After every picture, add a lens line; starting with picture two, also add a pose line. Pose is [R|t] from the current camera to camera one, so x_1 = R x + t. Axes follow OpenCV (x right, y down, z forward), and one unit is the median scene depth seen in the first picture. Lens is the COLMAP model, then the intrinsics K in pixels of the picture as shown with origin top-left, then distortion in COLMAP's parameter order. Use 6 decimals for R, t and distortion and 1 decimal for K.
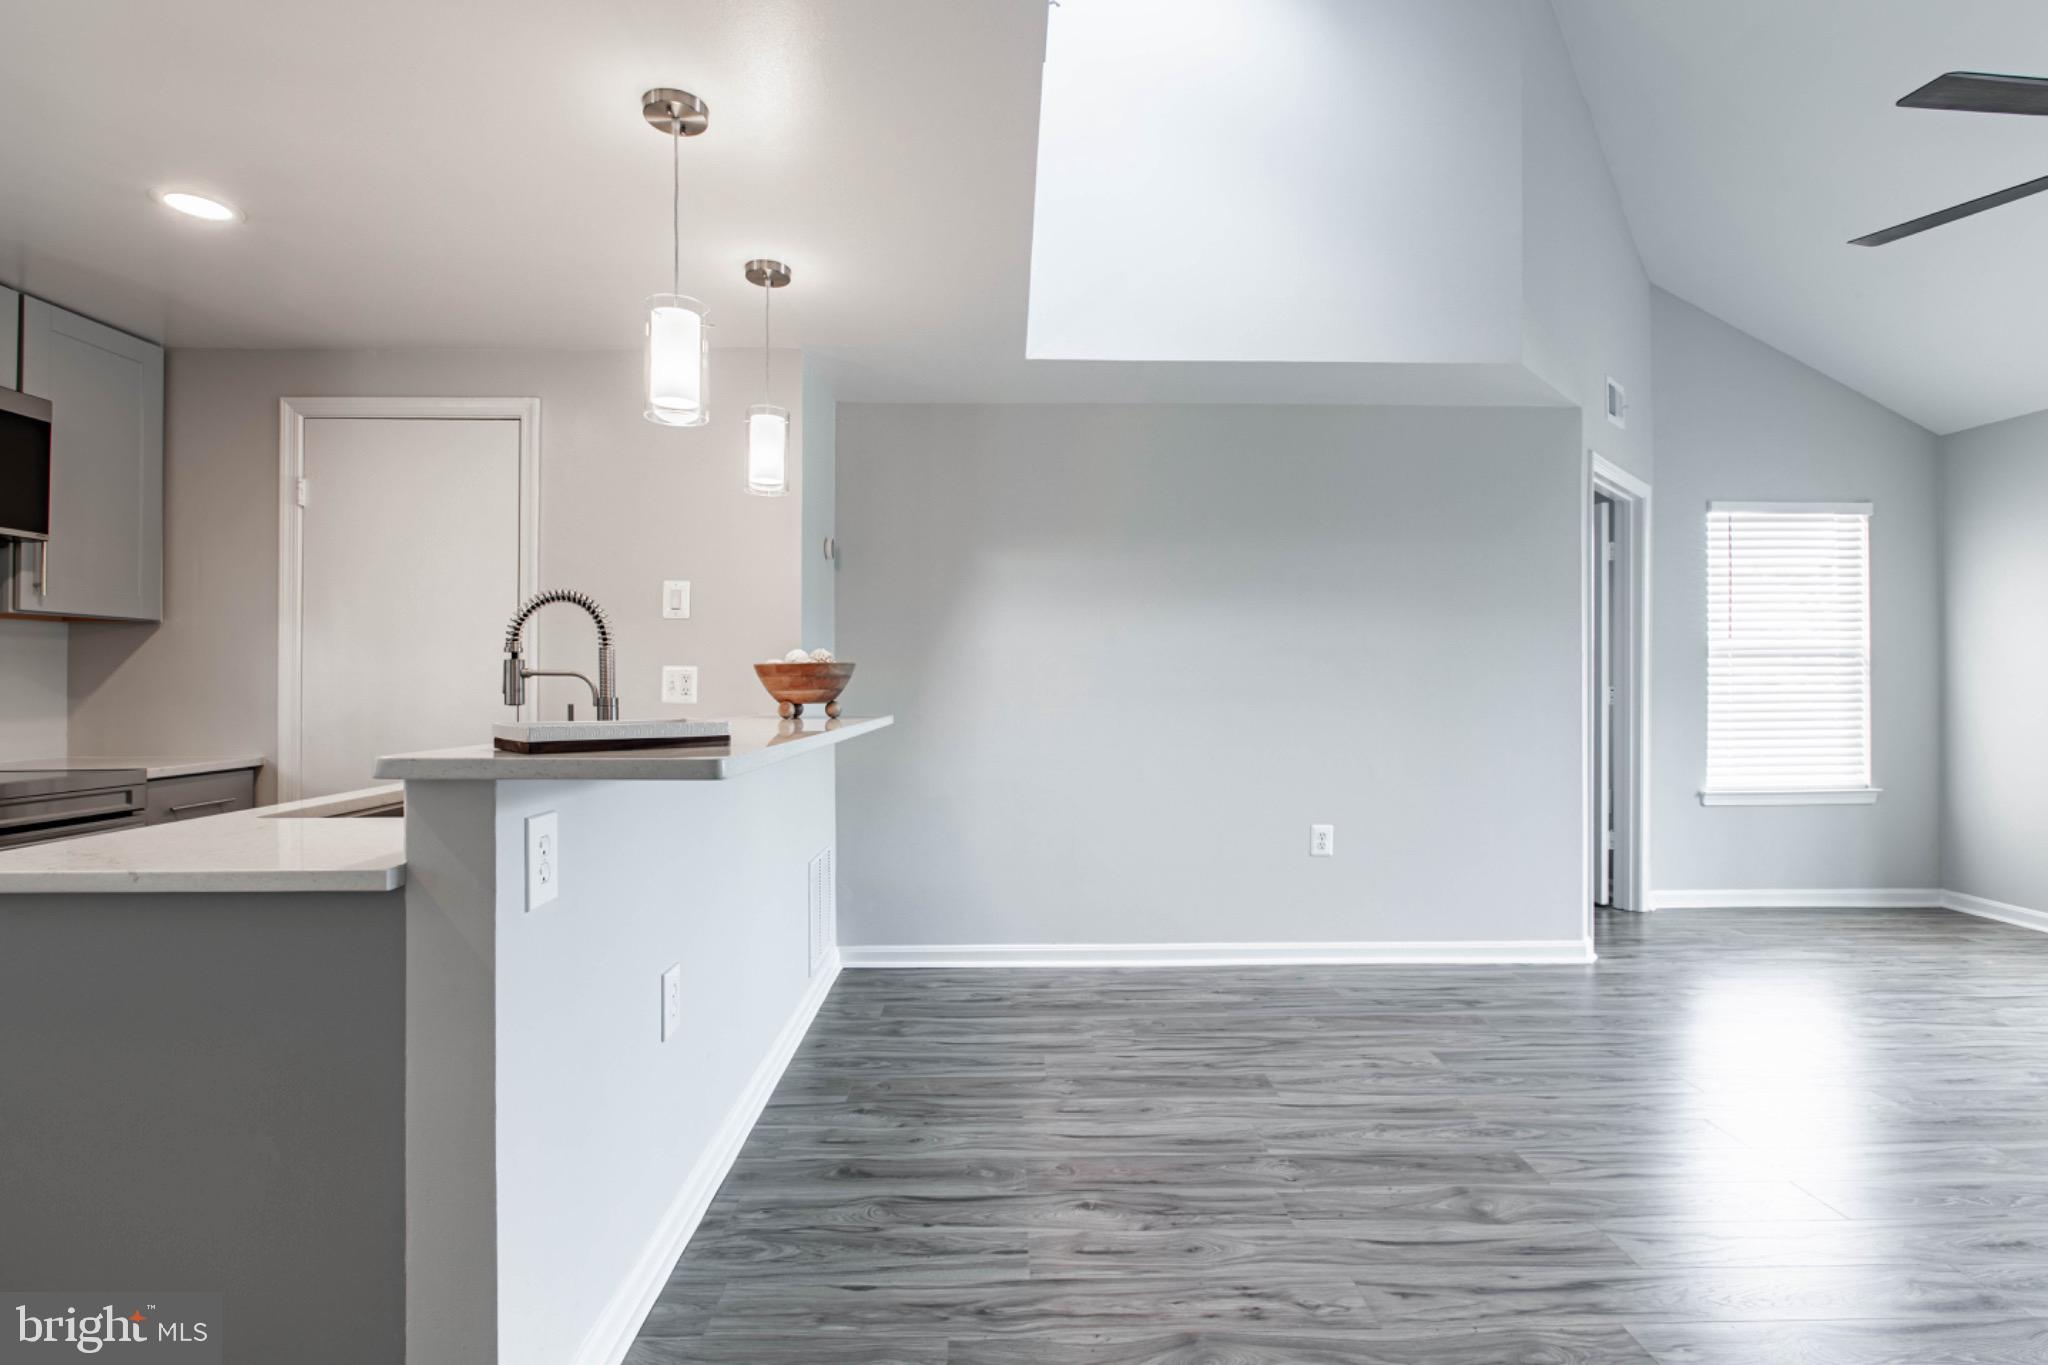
lens RADIAL K [[940.6, 0, 1022.8], [0, 940.6, 678.2], [0, 0, 1]] dist [-0.004603, -0.000656]
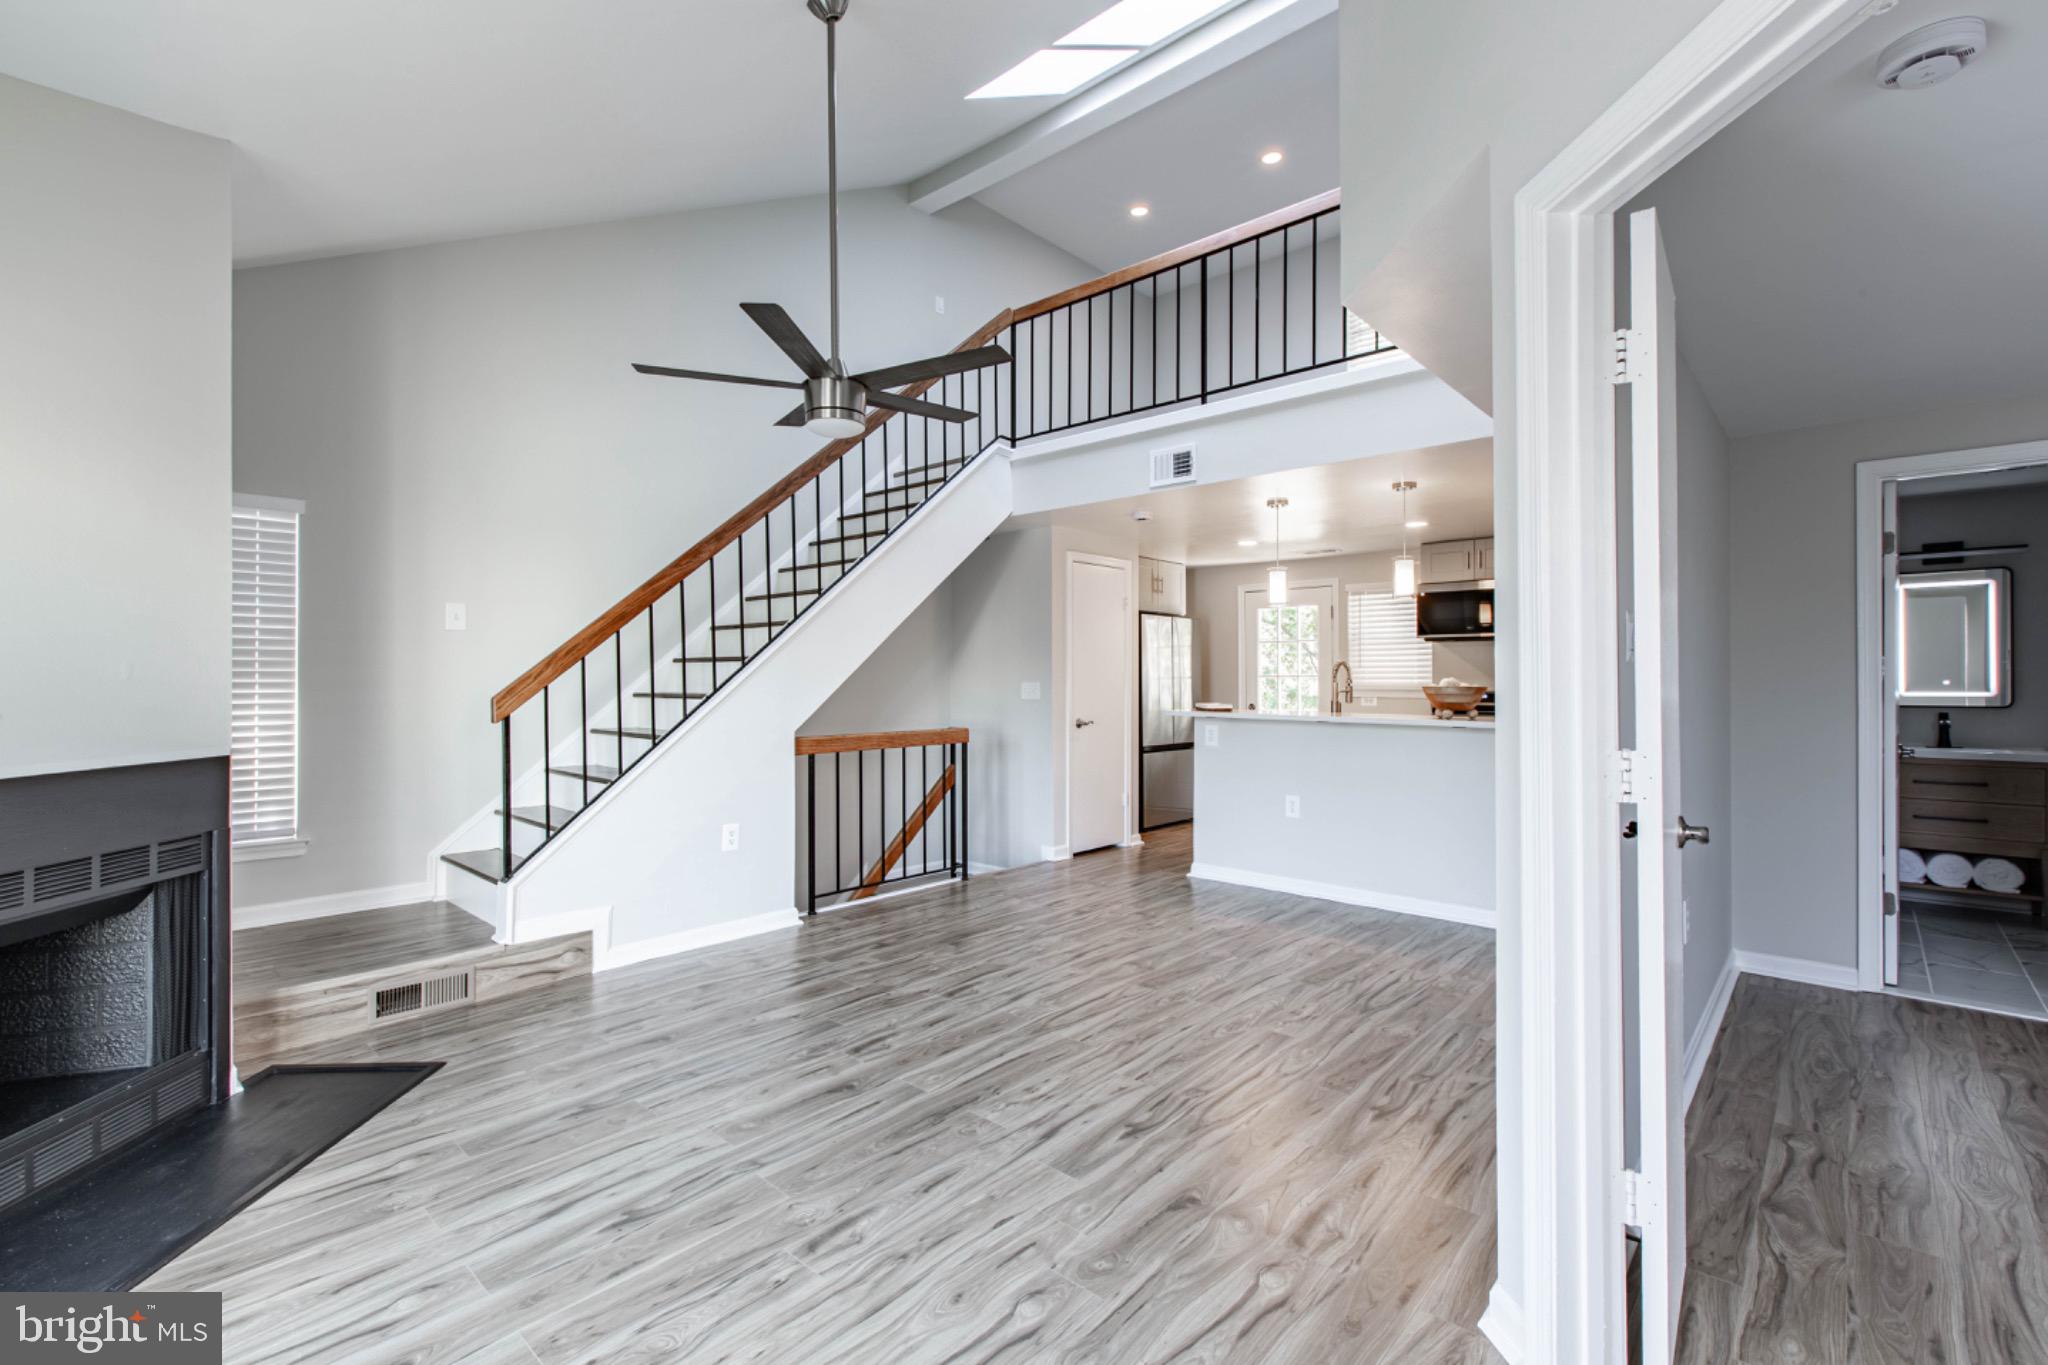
lens RADIAL K [[909.3, 0, 1020.9], [0, 909.3, 676.8], [0, 0, 1]] dist [0.001649, -0.000788]
pose [[-0.690051, -0.001581, -0.723759, 1.452850], [0.003150, 0.999982, -0.005188, -0.026324], [0.723754, -0.005860, -0.690033, 1.527198]]
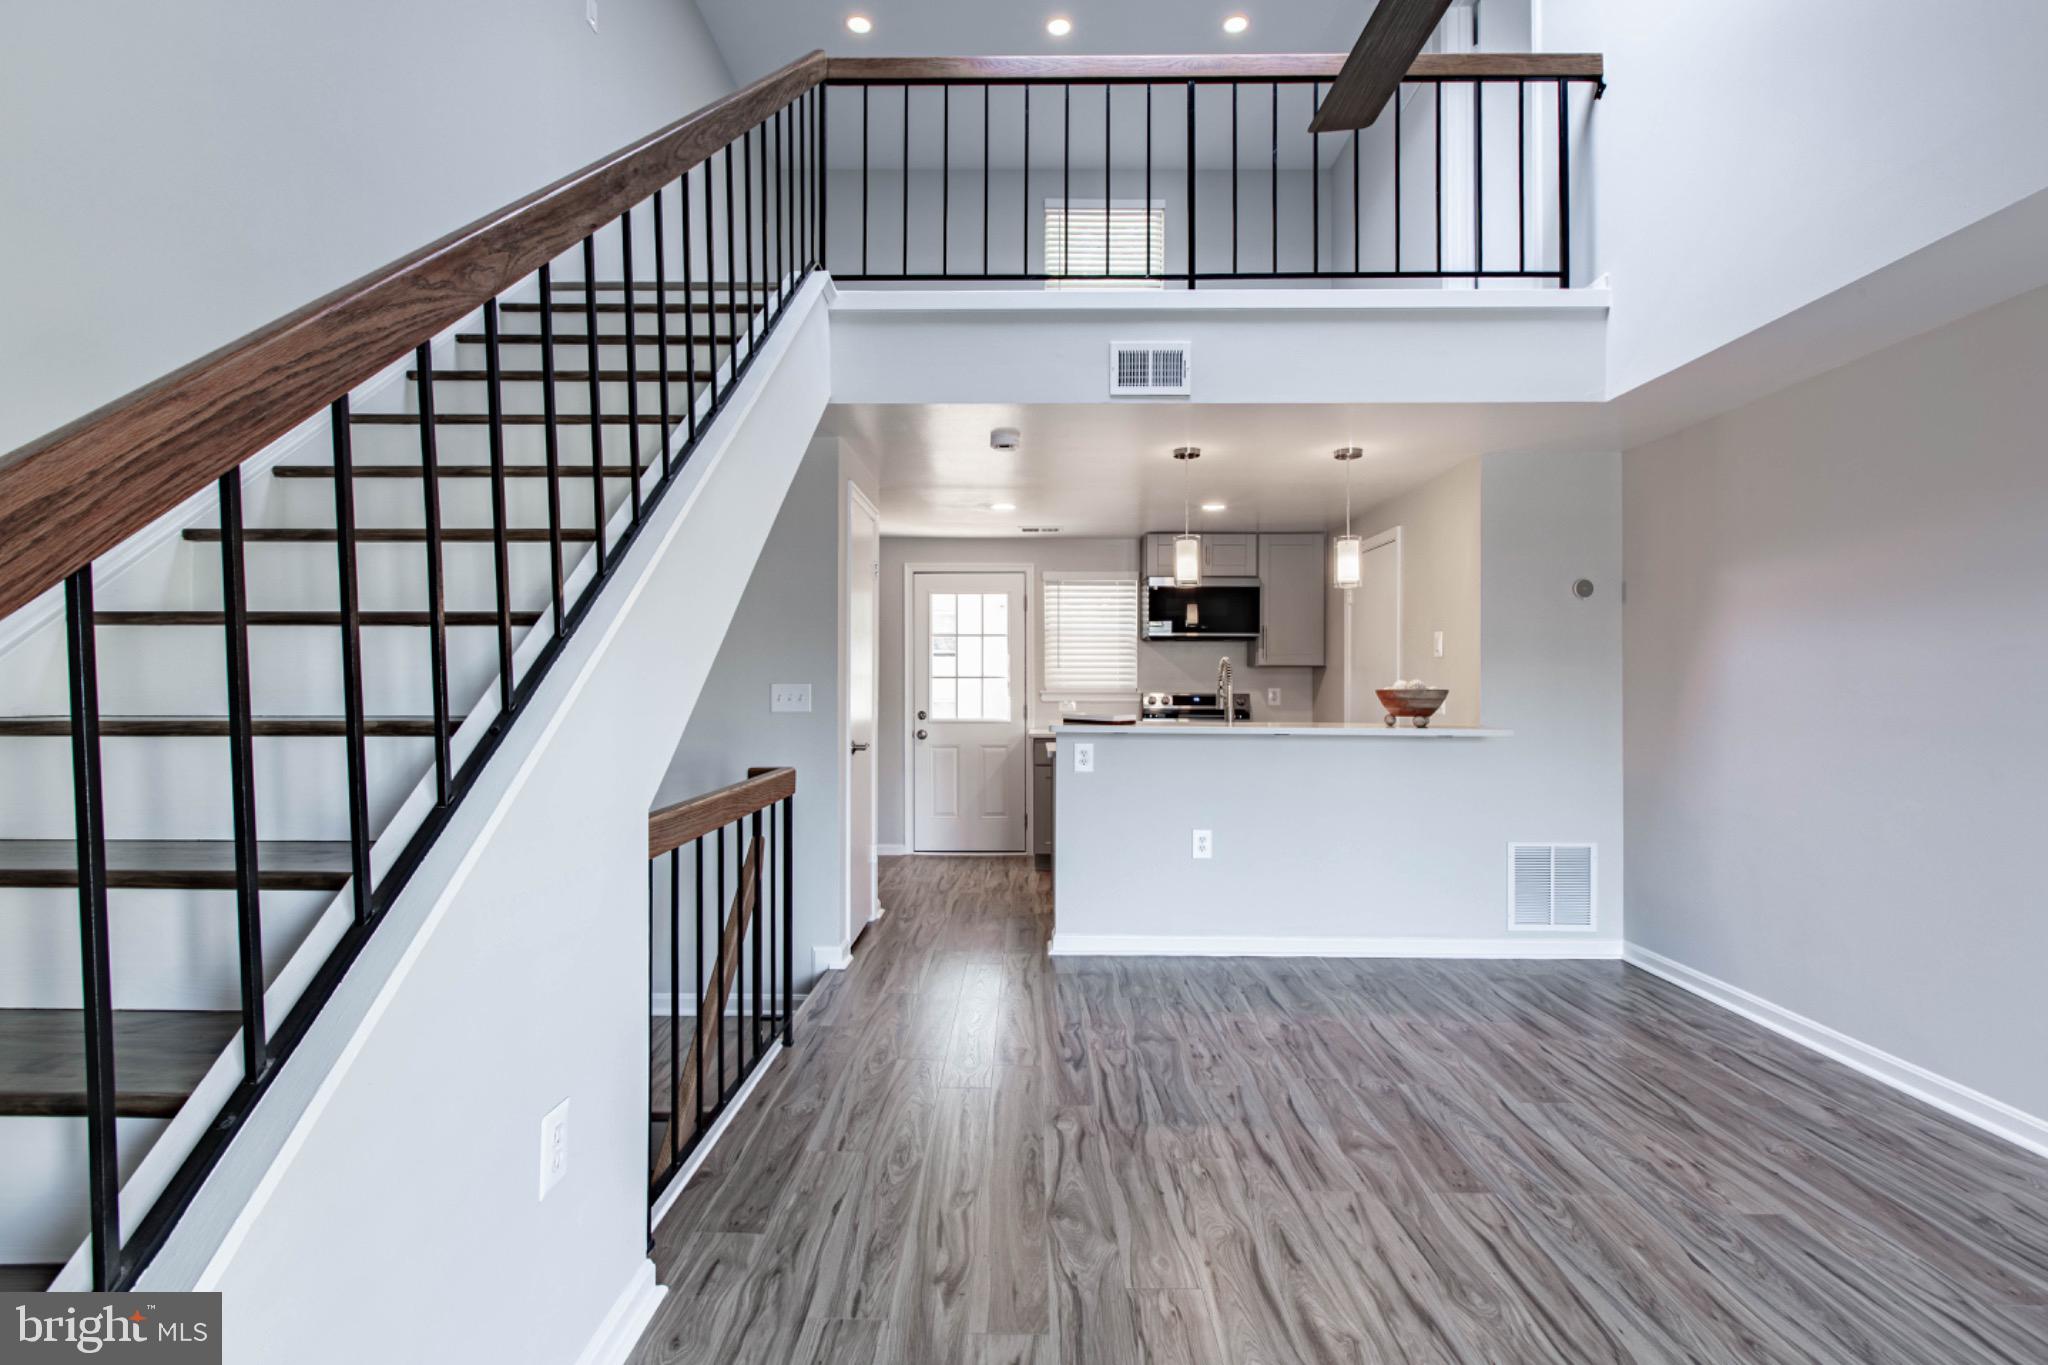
lens RADIAL K [[909.3, 0, 1020.9], [0, 909.3, 676.8], [0, 0, 1]] dist [0.001649, -0.000788]
pose [[-0.033365, -0.005881, -0.999426, 1.191185], [0.000901, 0.999982, -0.005914, -0.027180], [0.999443, -0.001098, -0.033359, 0.423051]]
